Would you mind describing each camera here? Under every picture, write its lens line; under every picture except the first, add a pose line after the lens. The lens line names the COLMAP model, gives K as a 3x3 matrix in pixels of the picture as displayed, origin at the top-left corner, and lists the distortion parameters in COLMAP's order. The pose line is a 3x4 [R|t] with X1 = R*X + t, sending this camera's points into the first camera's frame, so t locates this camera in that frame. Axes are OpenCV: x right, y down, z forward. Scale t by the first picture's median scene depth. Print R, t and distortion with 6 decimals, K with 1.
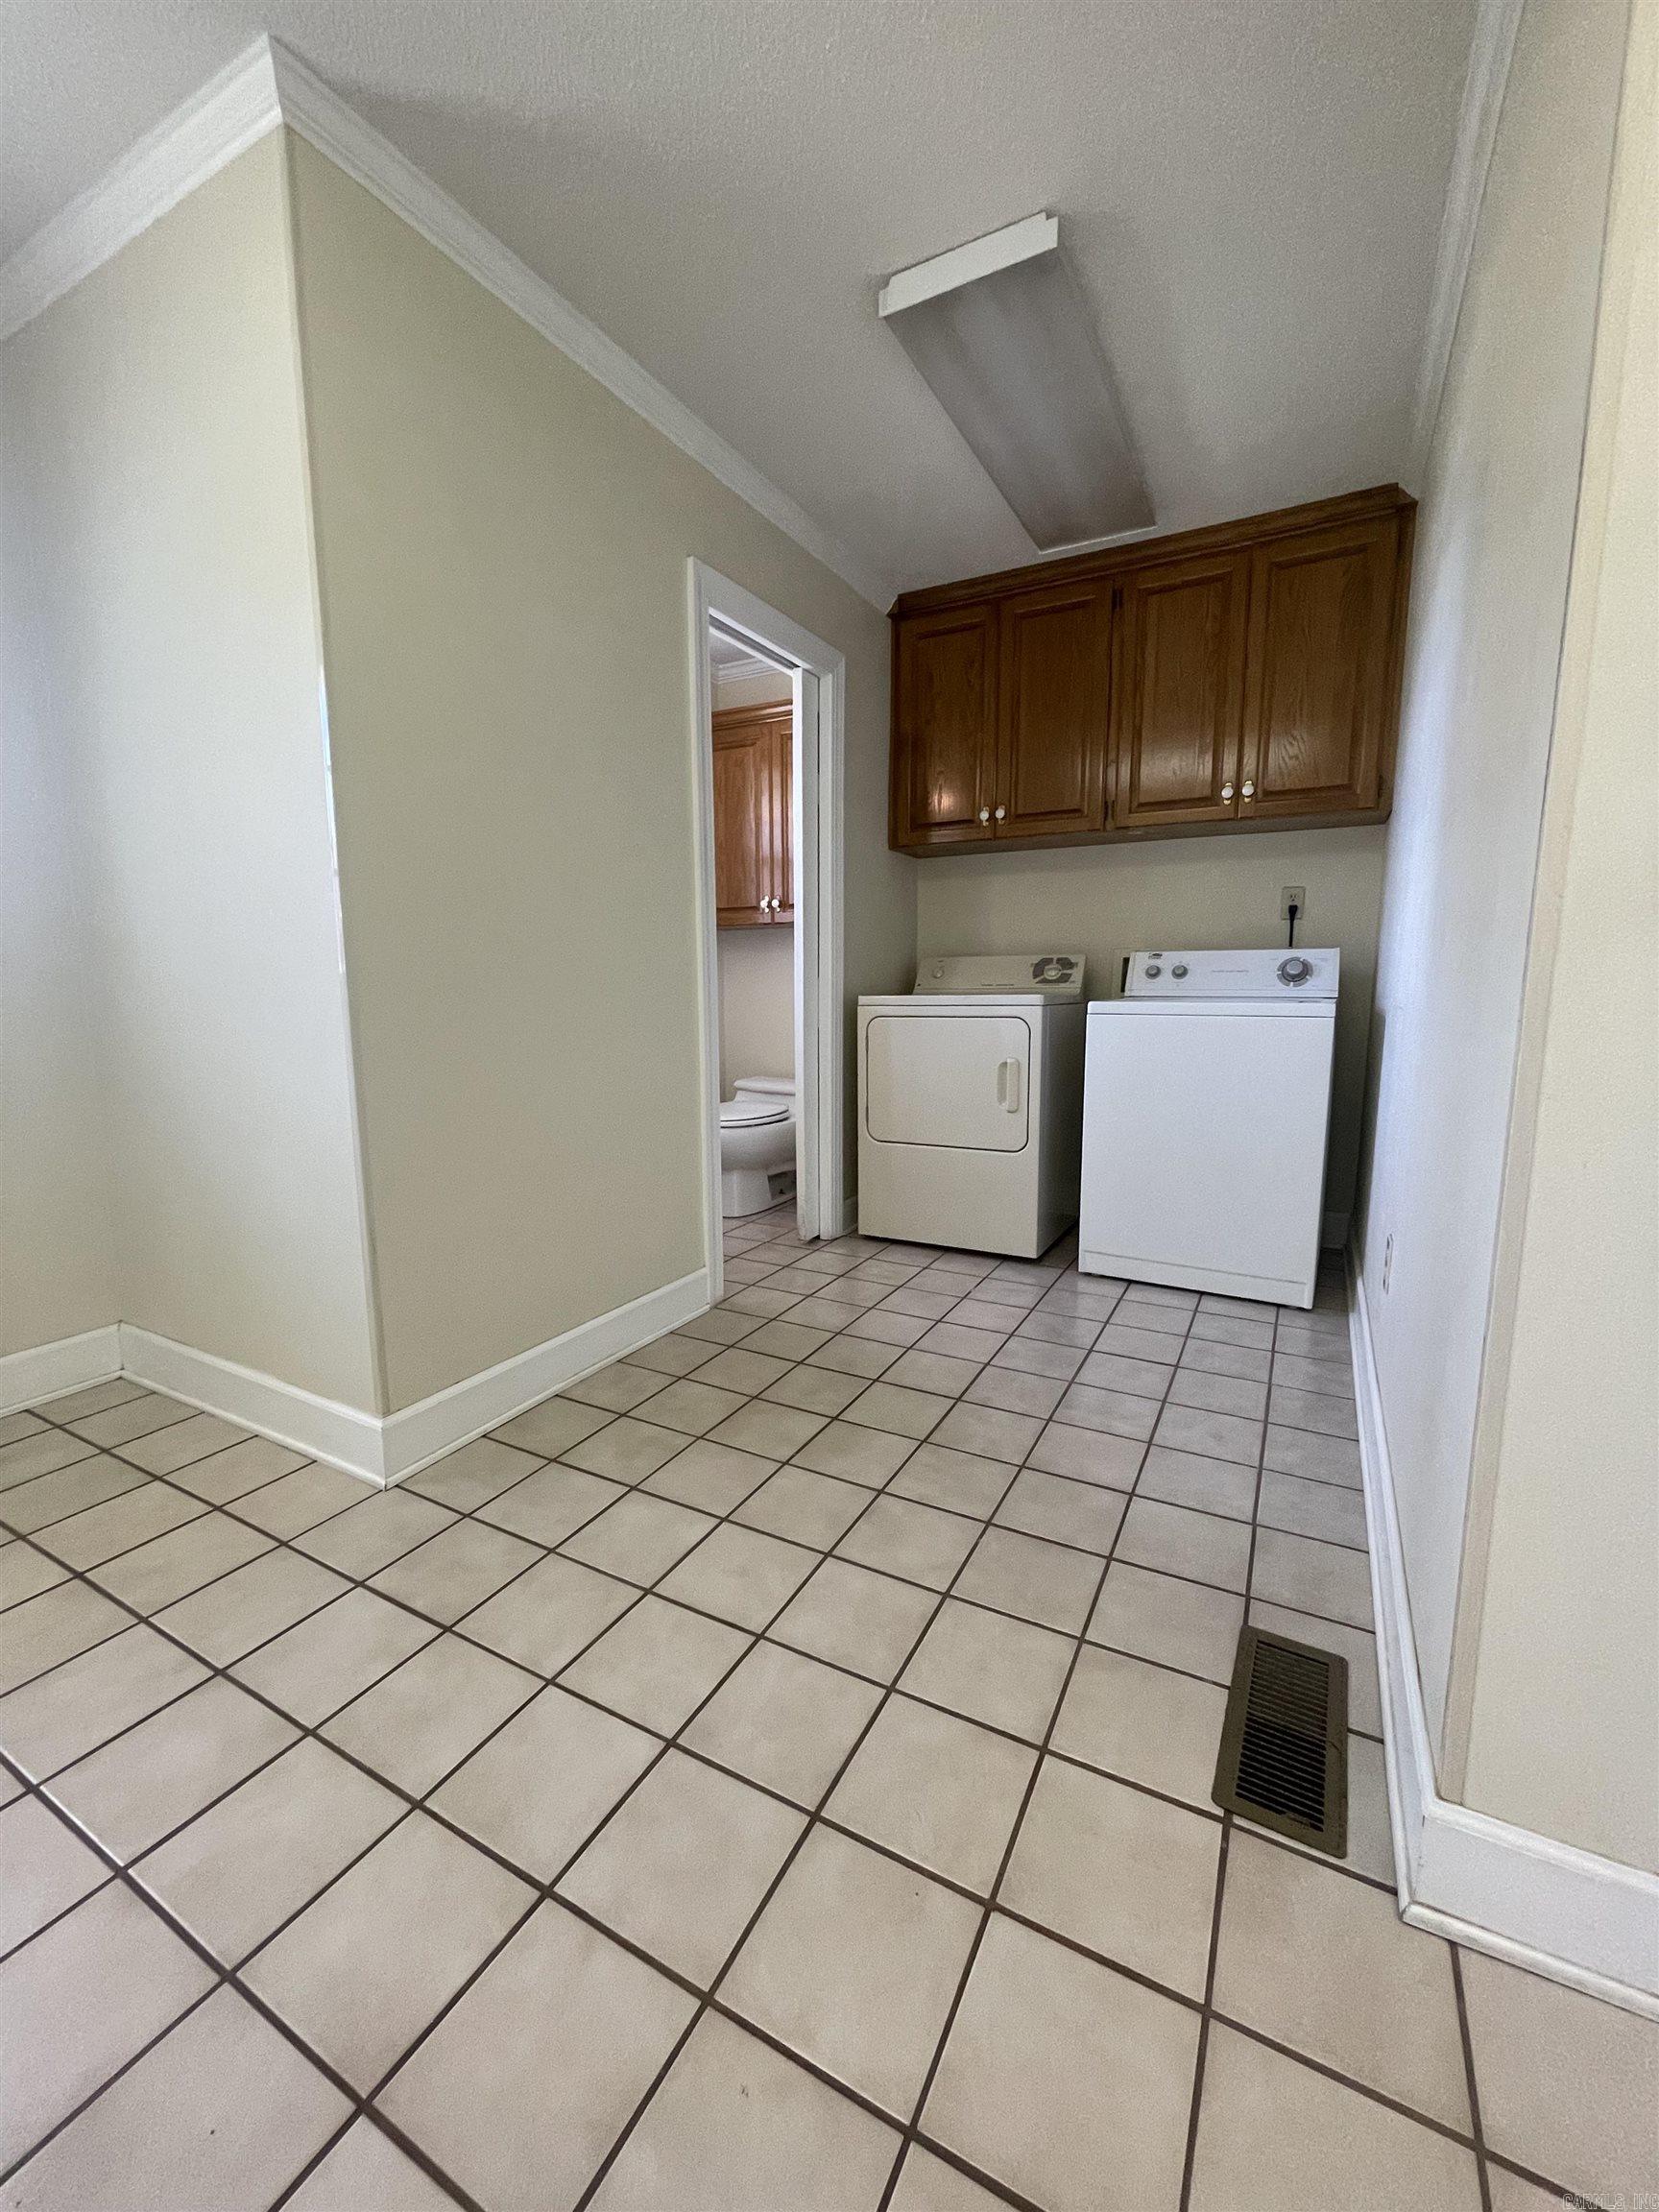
lens RADIAL K [[892.1, 0, 826.9], [0, 892.1, 1104.3], [0, 0, 1]] dist [0.001464, 0.000017]
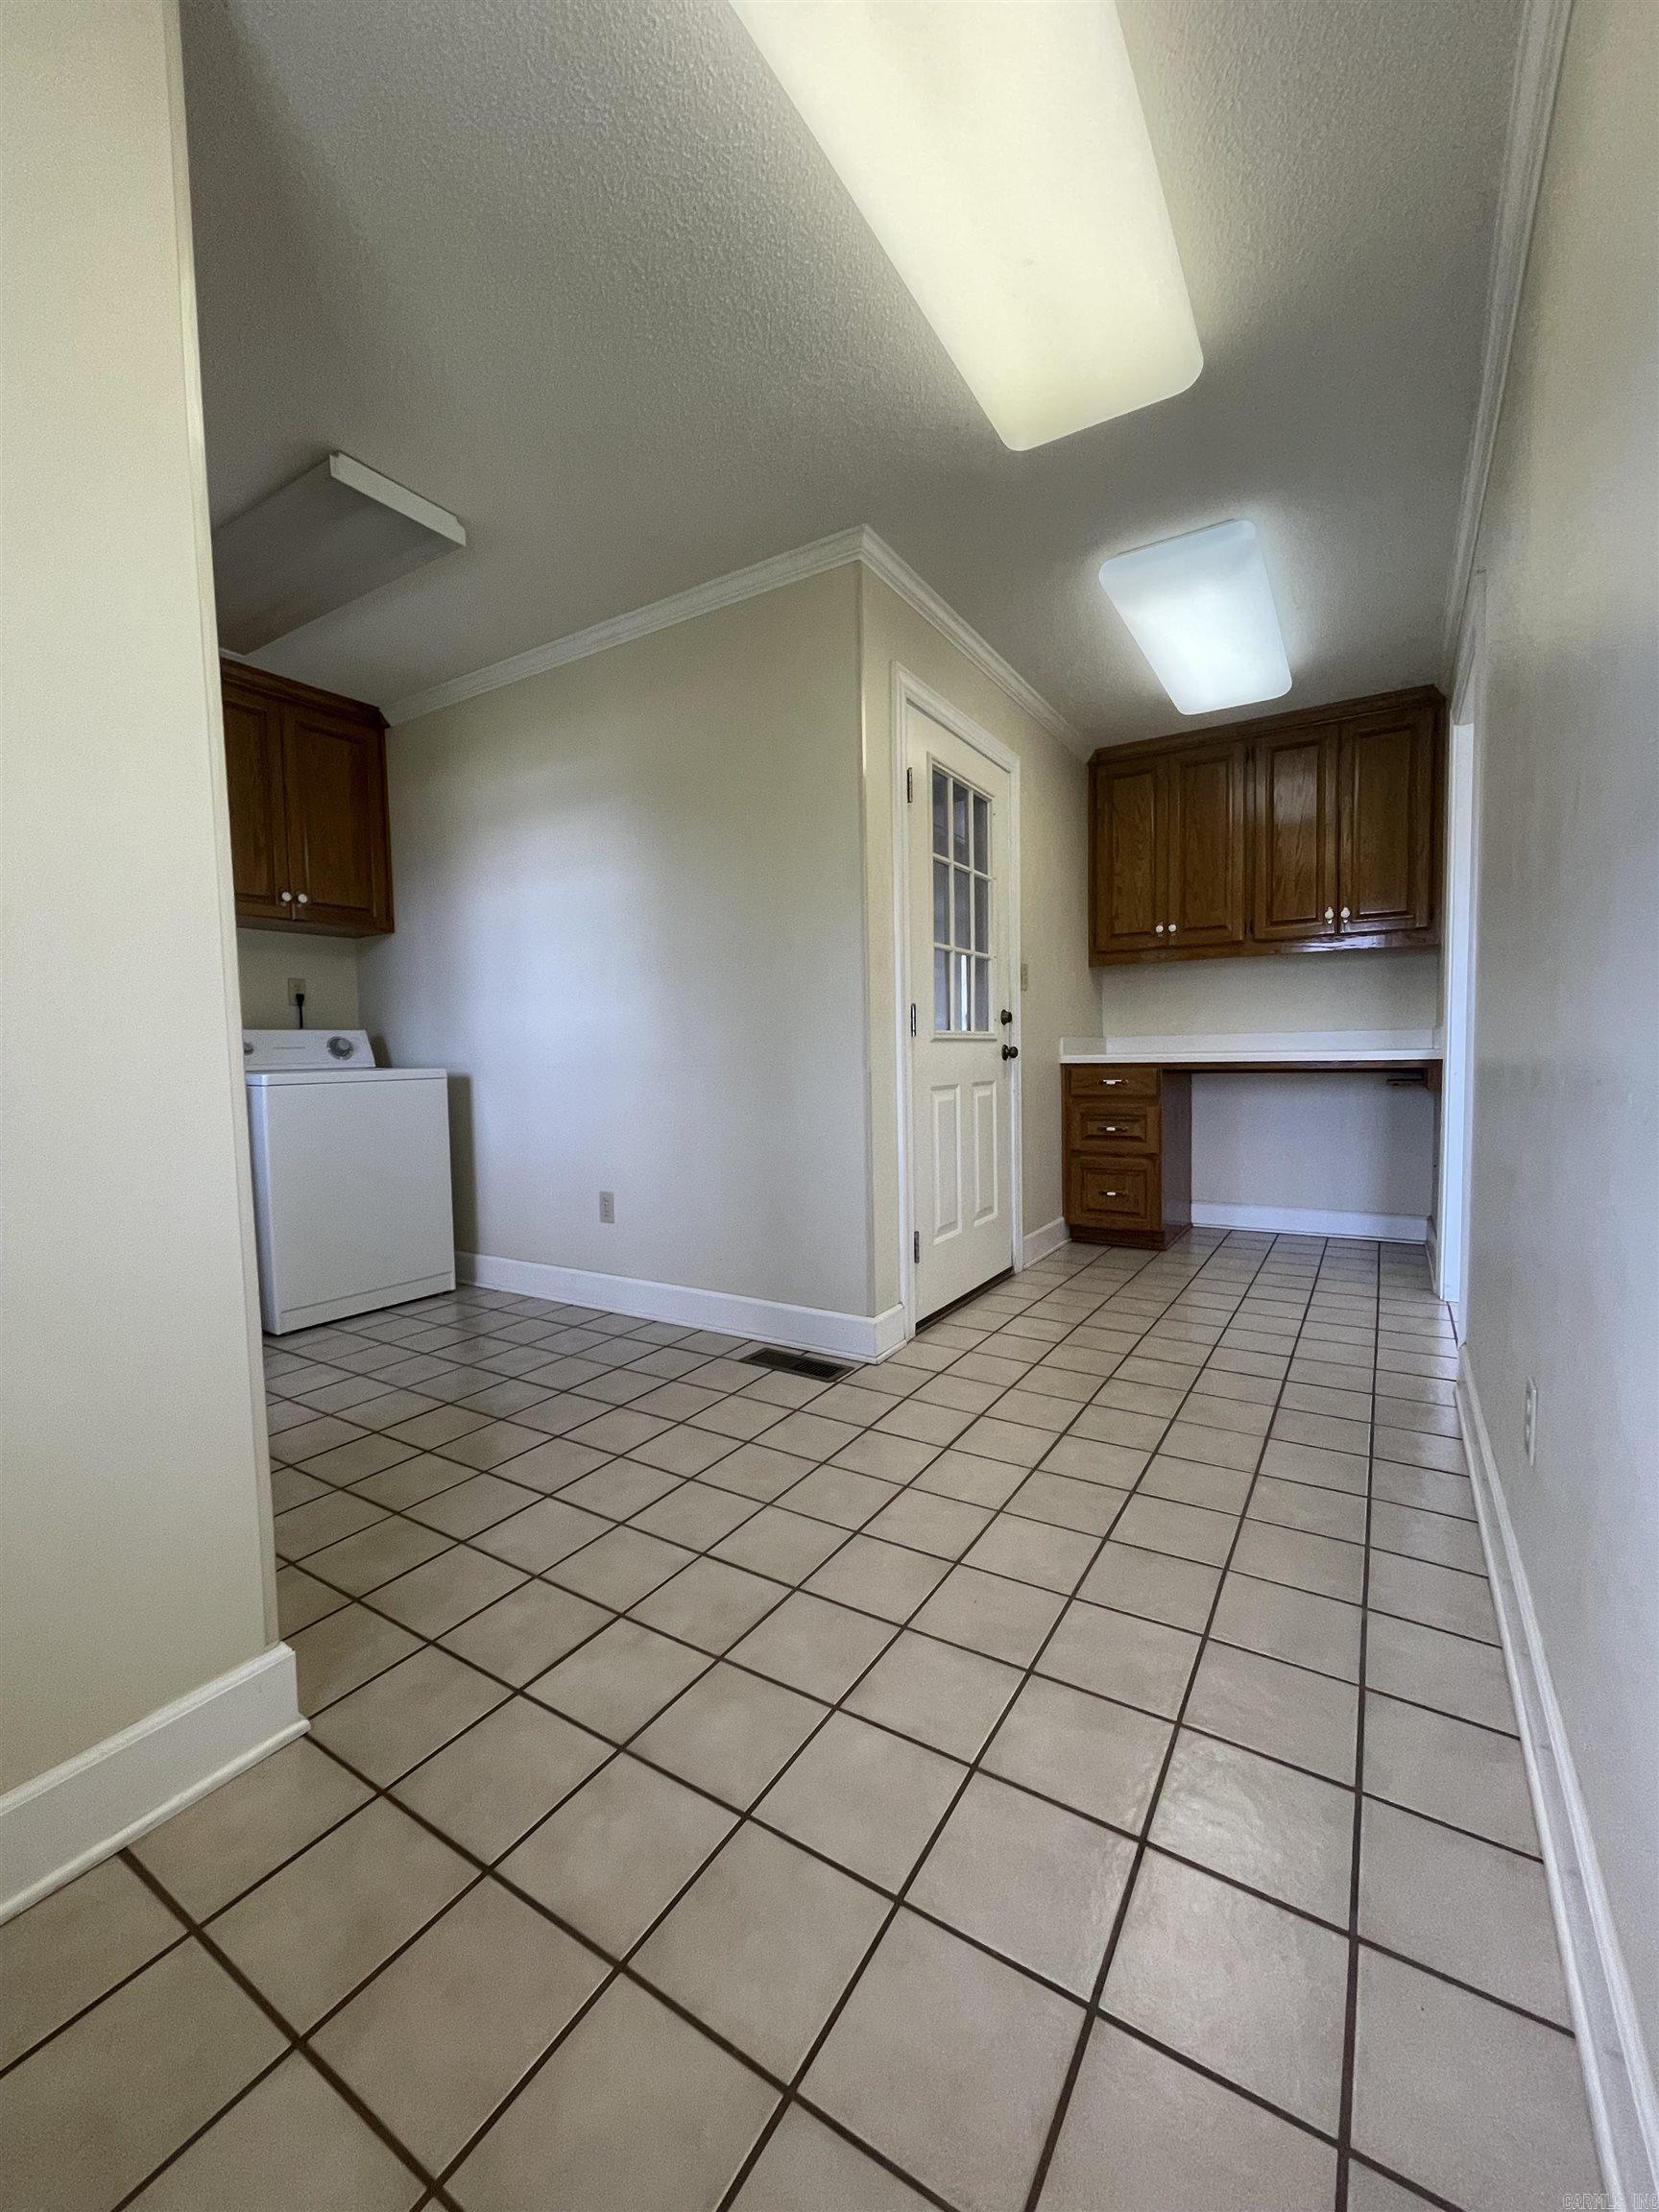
lens RADIAL K [[892.1, 0, 826.9], [0, 892.1, 1104.3], [0, 0, 1]] dist [0.001464, 0.000017]
pose [[0.057102, -0.058392, 0.996659, -1.187523], [0.156861, 0.986414, 0.048805, -0.044439], [-0.985969, 0.153550, 0.065486, 0.456944]]
